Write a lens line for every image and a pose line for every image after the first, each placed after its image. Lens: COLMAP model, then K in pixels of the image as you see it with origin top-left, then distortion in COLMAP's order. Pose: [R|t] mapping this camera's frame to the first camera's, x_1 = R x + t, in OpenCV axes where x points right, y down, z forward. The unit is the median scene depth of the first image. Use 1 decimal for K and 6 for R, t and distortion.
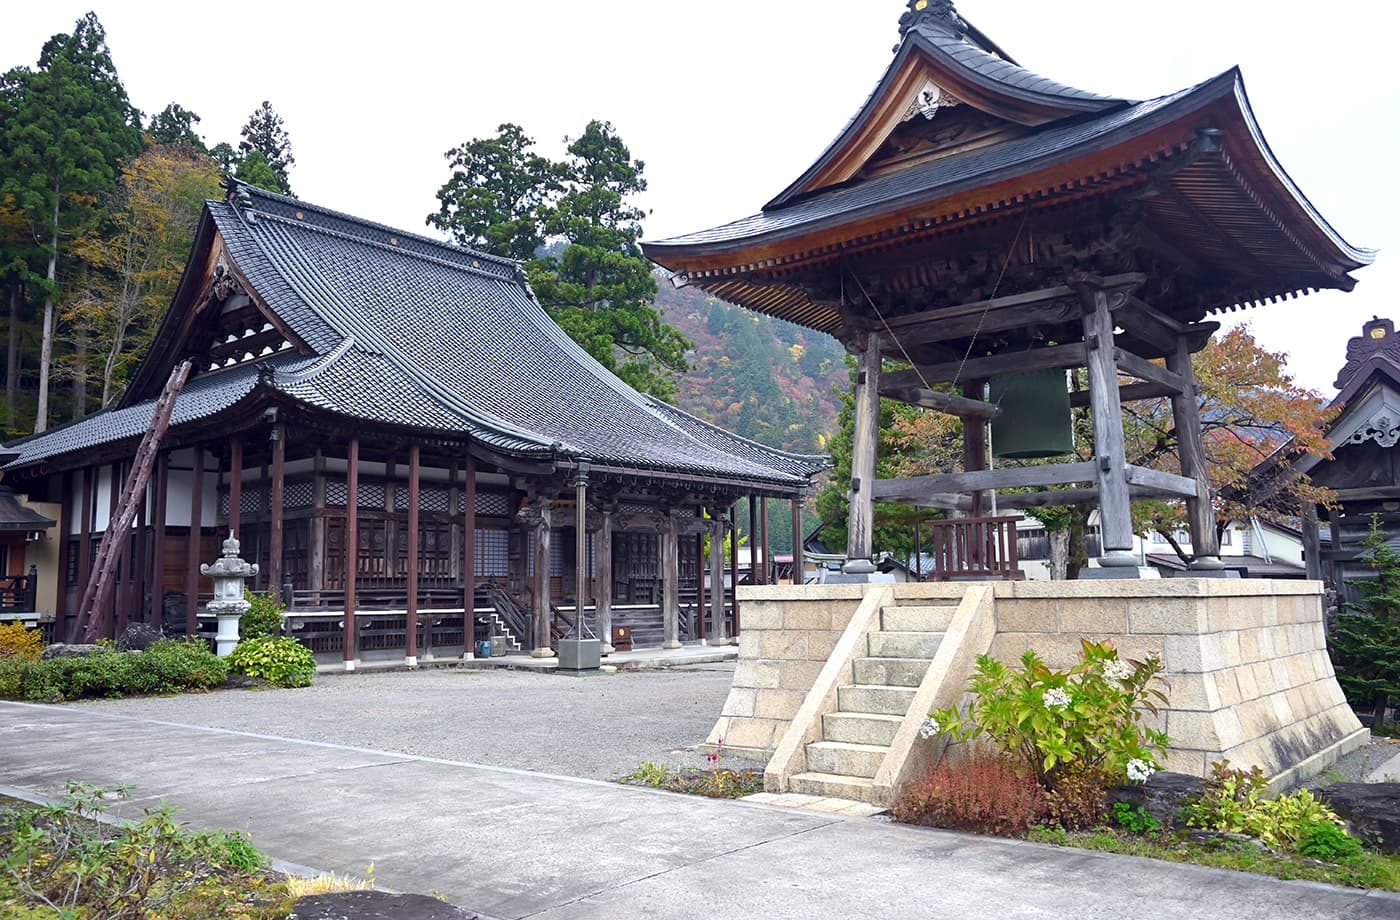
lens RADIAL K [[1099.0, 0, 702.3], [0, 1099.0, 462.3], [0, 0, 1]] dist [0.012804, -0.001886]
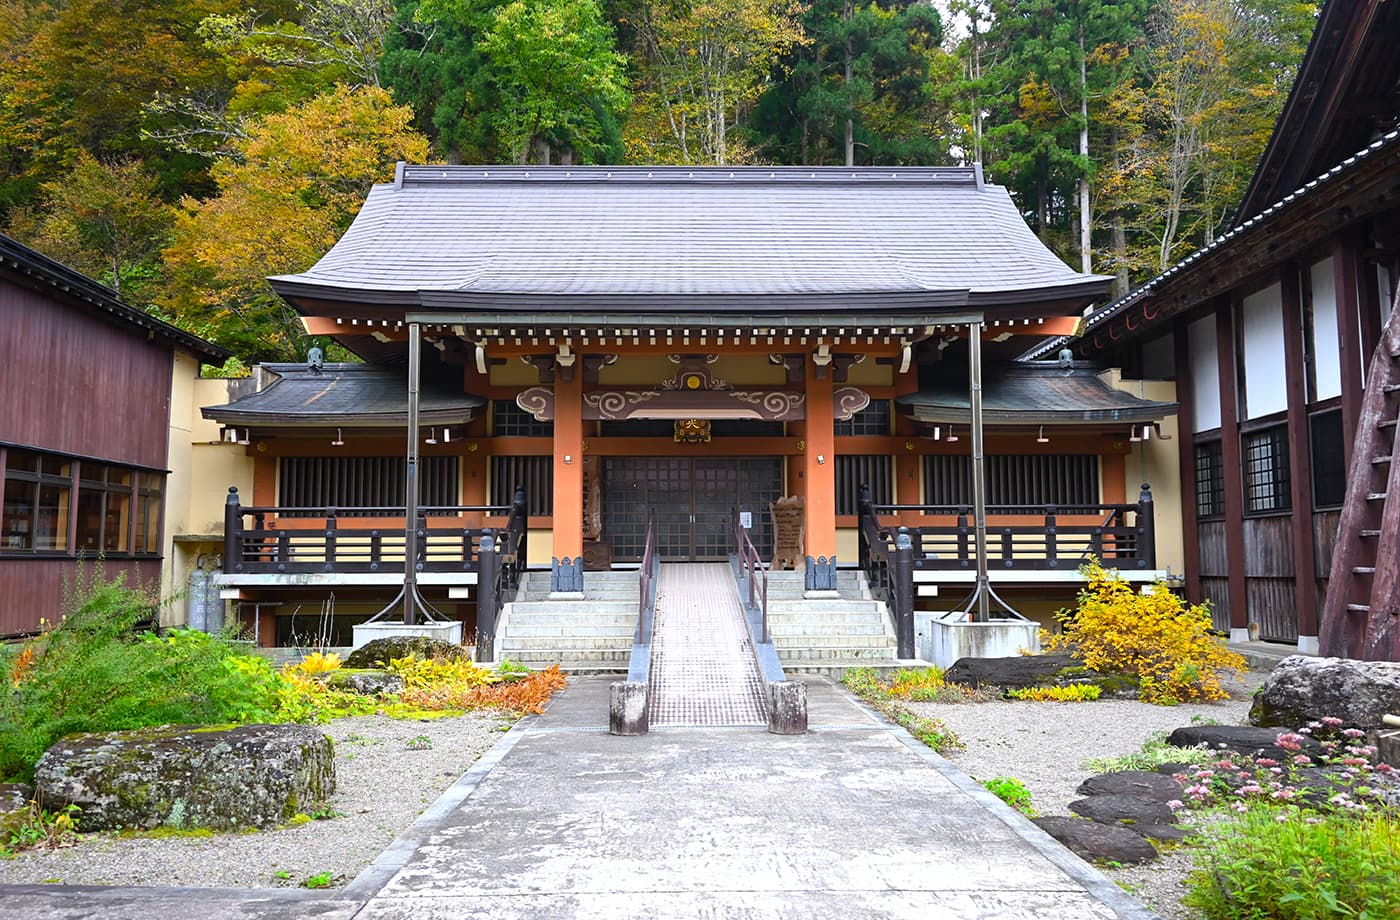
lens RADIAL K [[1099.0, 0, 701.2], [0, 1099.0, 460.5], [0, 0, 1]] dist [0.012804, -0.001886]
pose [[0.653372, -0.056894, -0.754896, -0.316081], [0.081141, 0.996691, -0.004888, 0.062417], [0.752676, -0.058060, 0.655826, 0.444423]]
